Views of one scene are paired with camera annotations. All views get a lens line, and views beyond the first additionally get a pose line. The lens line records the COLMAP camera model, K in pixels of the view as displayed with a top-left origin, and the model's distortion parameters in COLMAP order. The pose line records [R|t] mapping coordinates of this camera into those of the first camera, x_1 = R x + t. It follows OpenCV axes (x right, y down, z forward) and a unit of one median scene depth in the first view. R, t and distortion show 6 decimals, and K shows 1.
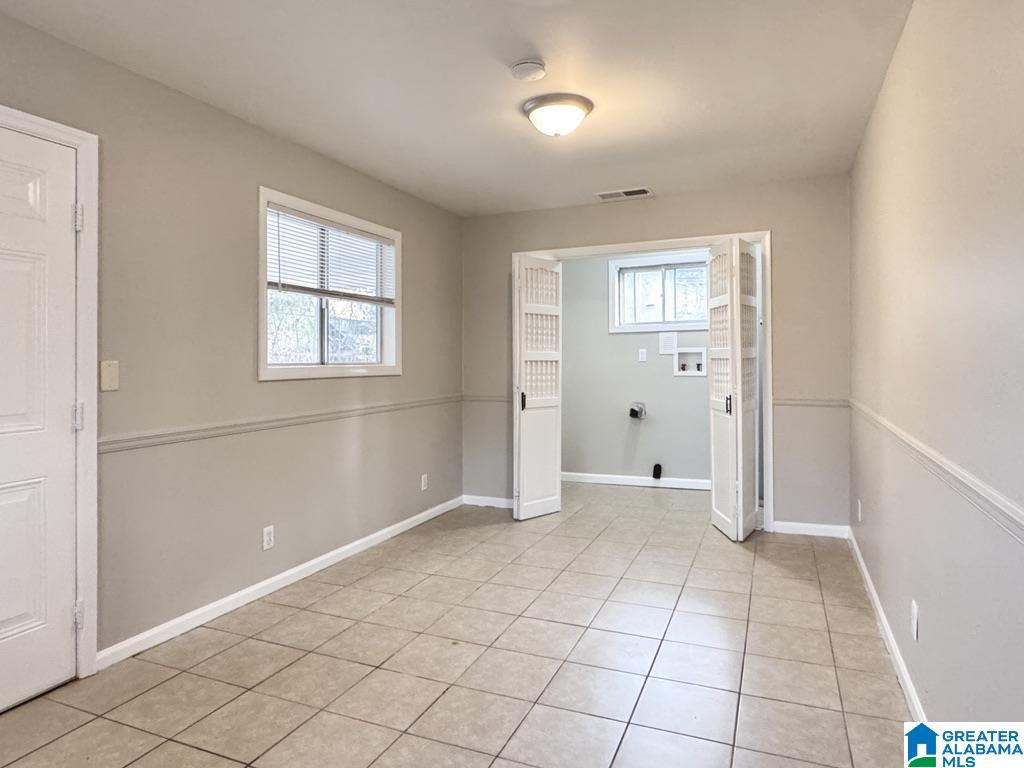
lens RADIAL K [[607.1, 0, 512.0], [0, 607.1, 384.0], [0, 0, 1]] dist [-0.000238, -0.000045]
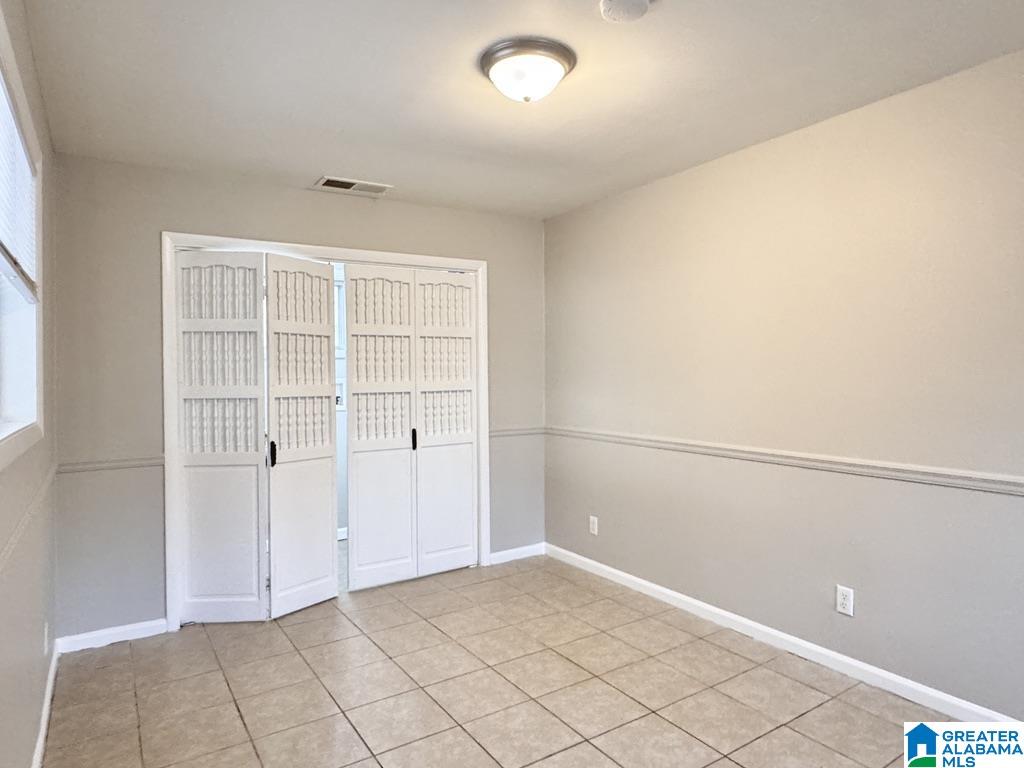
lens RADIAL K [[607.1, 0, 512.0], [0, 607.1, 384.0], [0, 0, 1]] dist [-0.000238, -0.000045]
pose [[0.571320, 0.000559, 0.820727, -0.264093], [0.040038, 0.998790, -0.028551, -0.016015], [-0.819750, 0.049172, 0.570606, 0.287875]]
